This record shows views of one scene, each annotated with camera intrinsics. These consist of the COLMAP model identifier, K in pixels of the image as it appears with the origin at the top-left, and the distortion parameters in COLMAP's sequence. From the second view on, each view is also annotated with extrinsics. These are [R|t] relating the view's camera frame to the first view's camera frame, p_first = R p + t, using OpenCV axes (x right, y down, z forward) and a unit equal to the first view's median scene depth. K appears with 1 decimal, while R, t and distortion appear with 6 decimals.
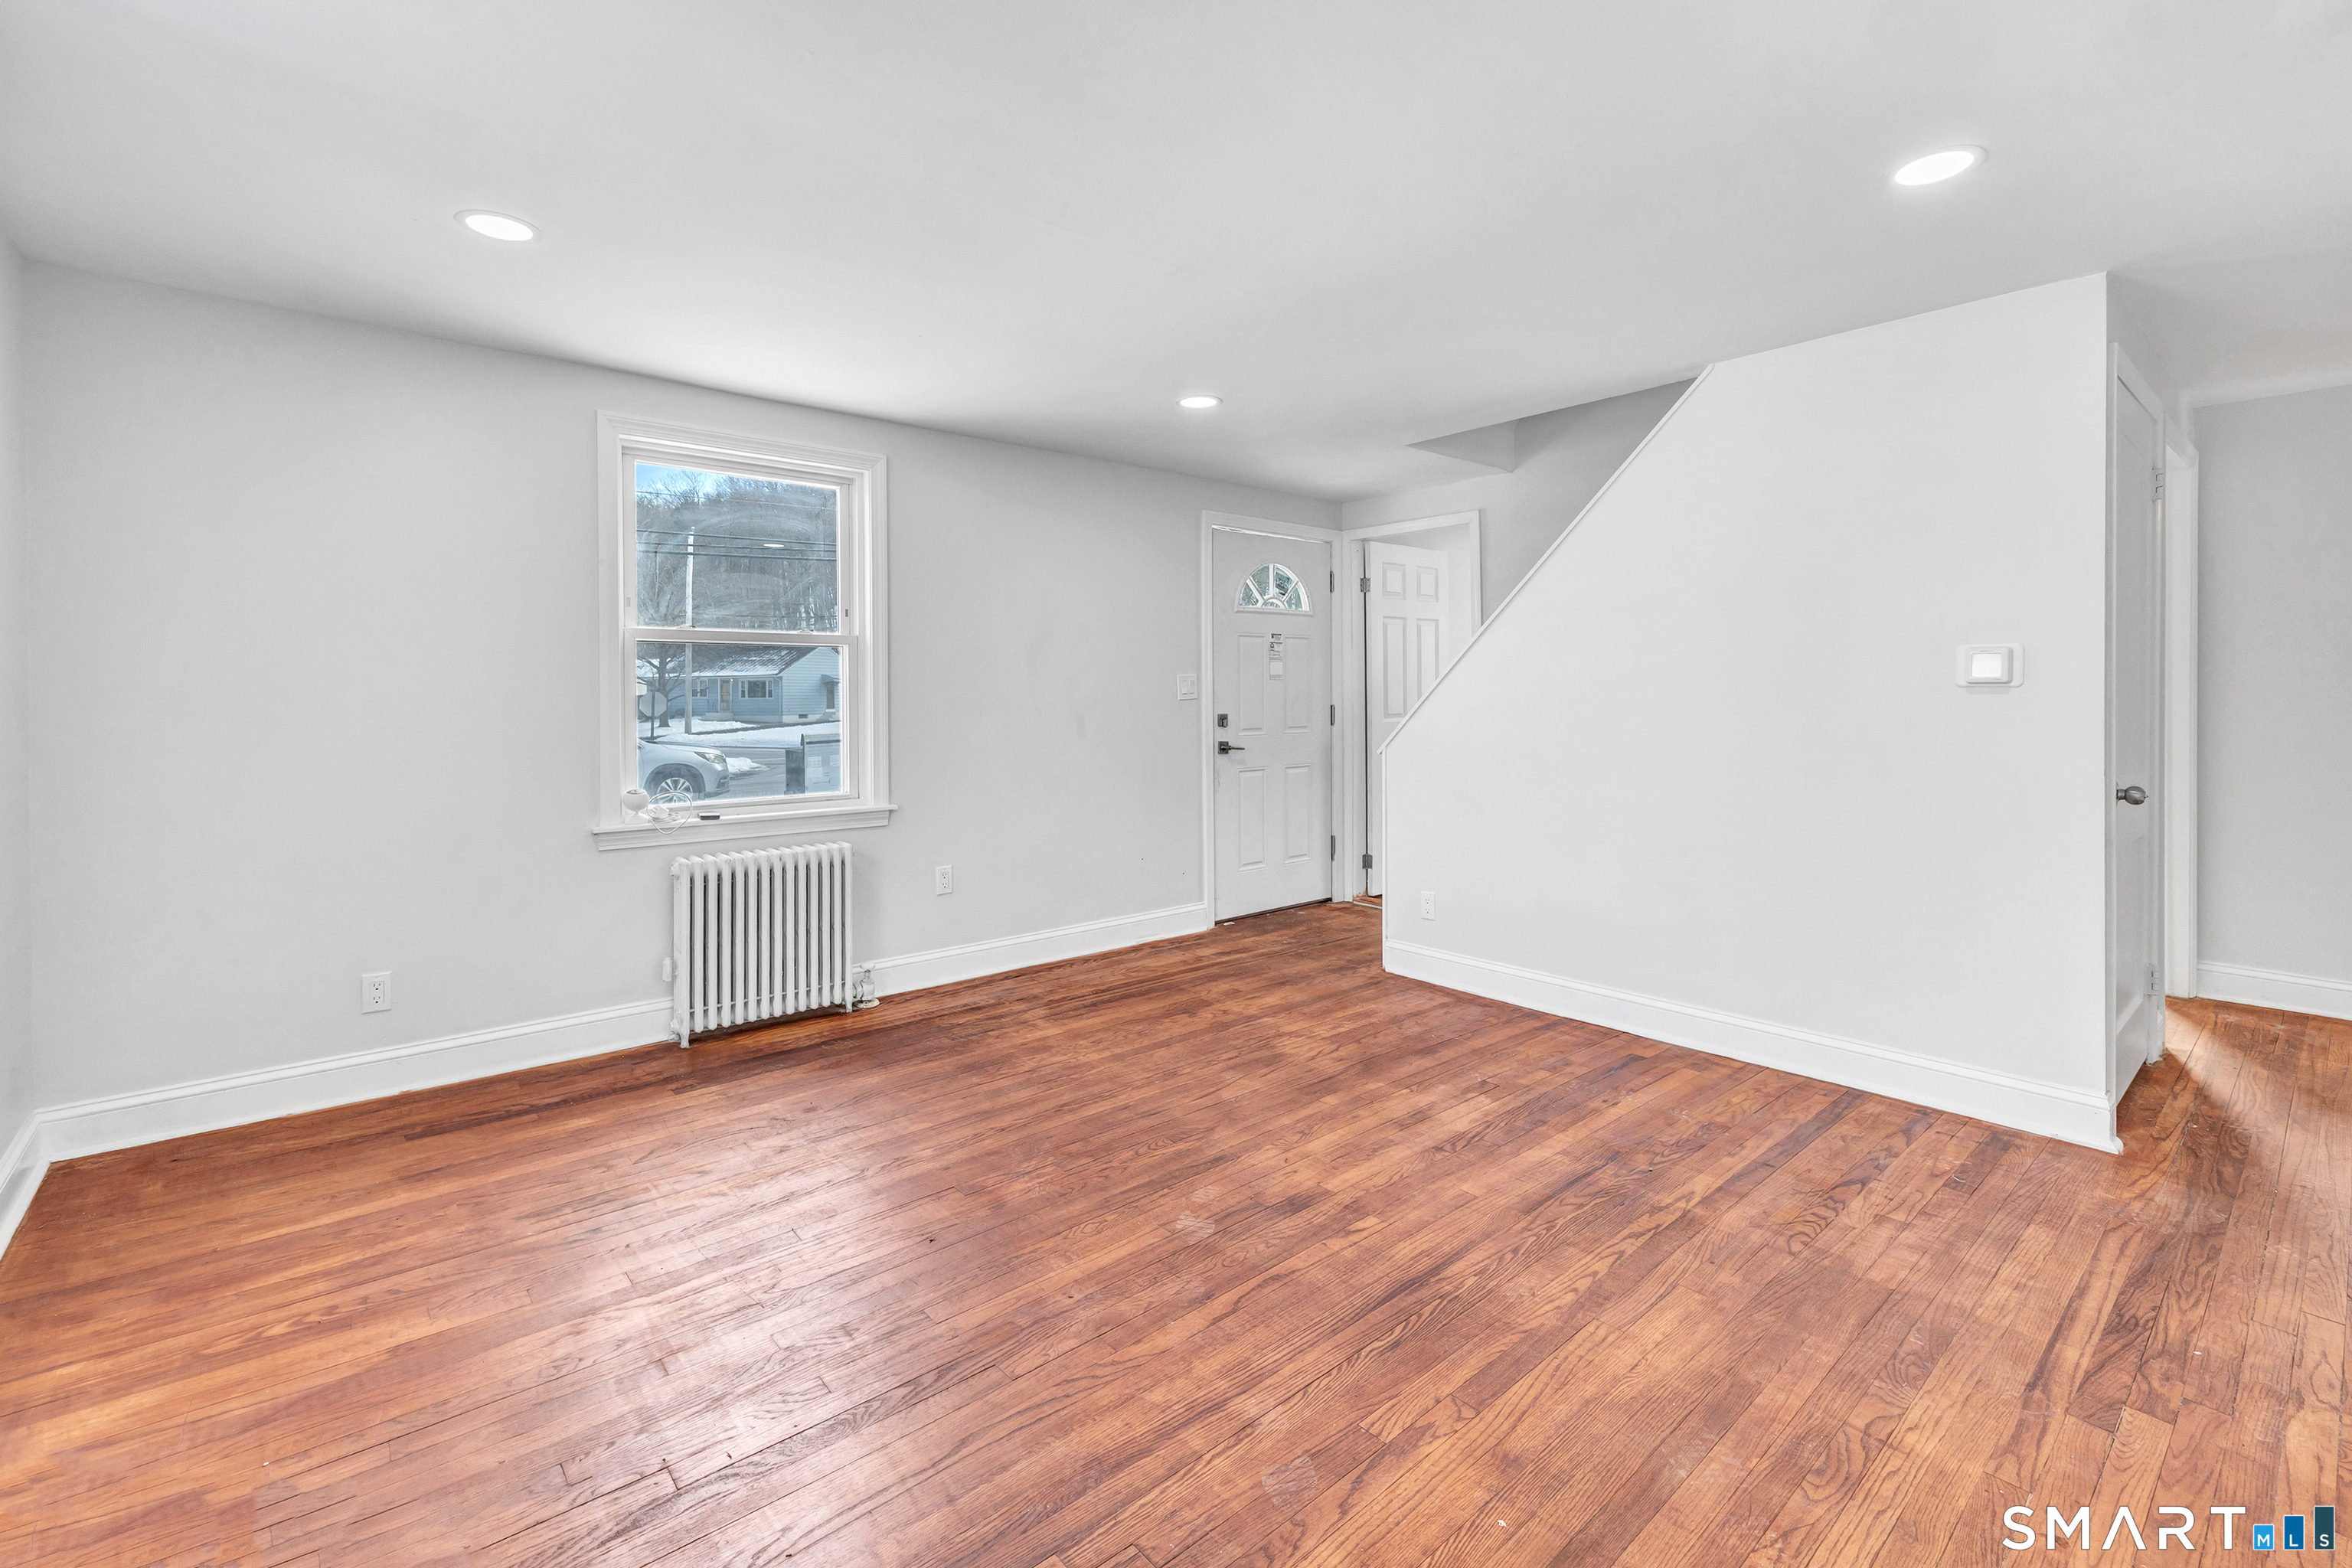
lens RADIAL K [[1009.2, 0, 1153.0], [0, 1009.2, 697.3], [0, 0, 1]] dist [-0.000839, -0.000323]
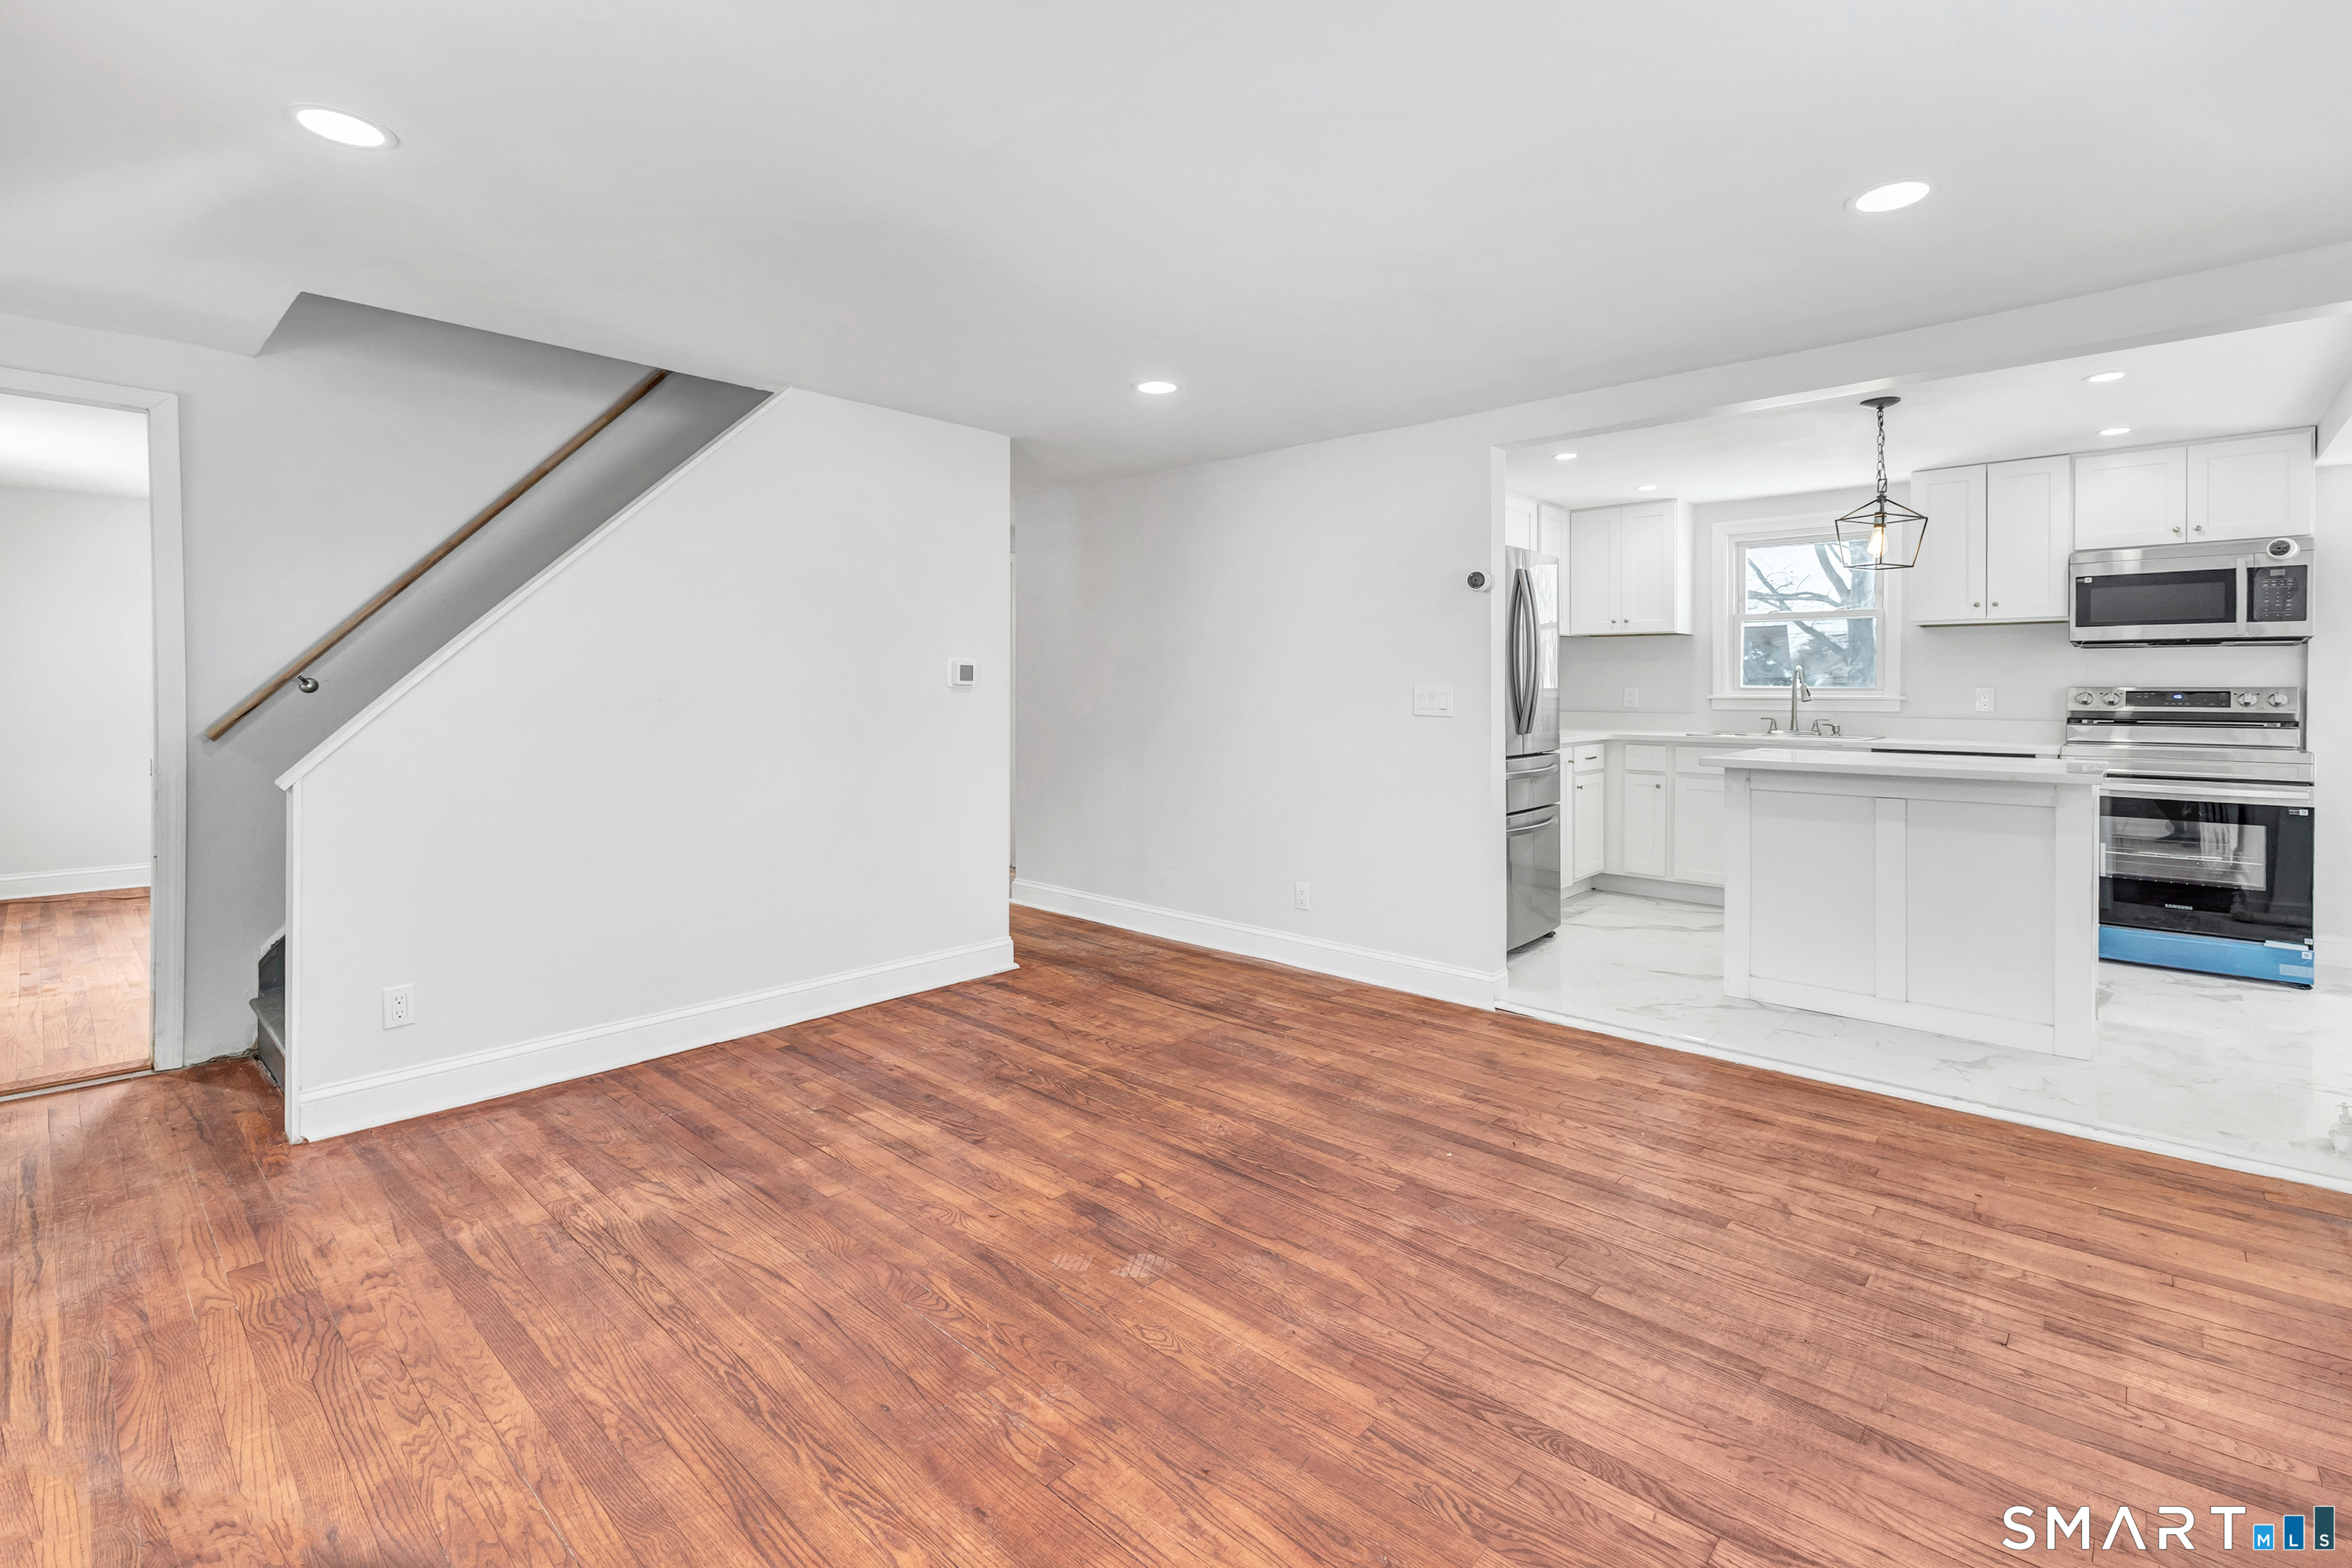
lens RADIAL K [[1053.2, 0, 1186.1], [0, 1053.2, 696.5], [0, 0, 1]] dist [-0.000662, -0.000240]
pose [[-0.131027, -0.002640, 0.991375, -0.862441], [-0.000846, 0.999996, 0.002551, -0.002457], [-0.991379, -0.000505, -0.131028, 1.015114]]
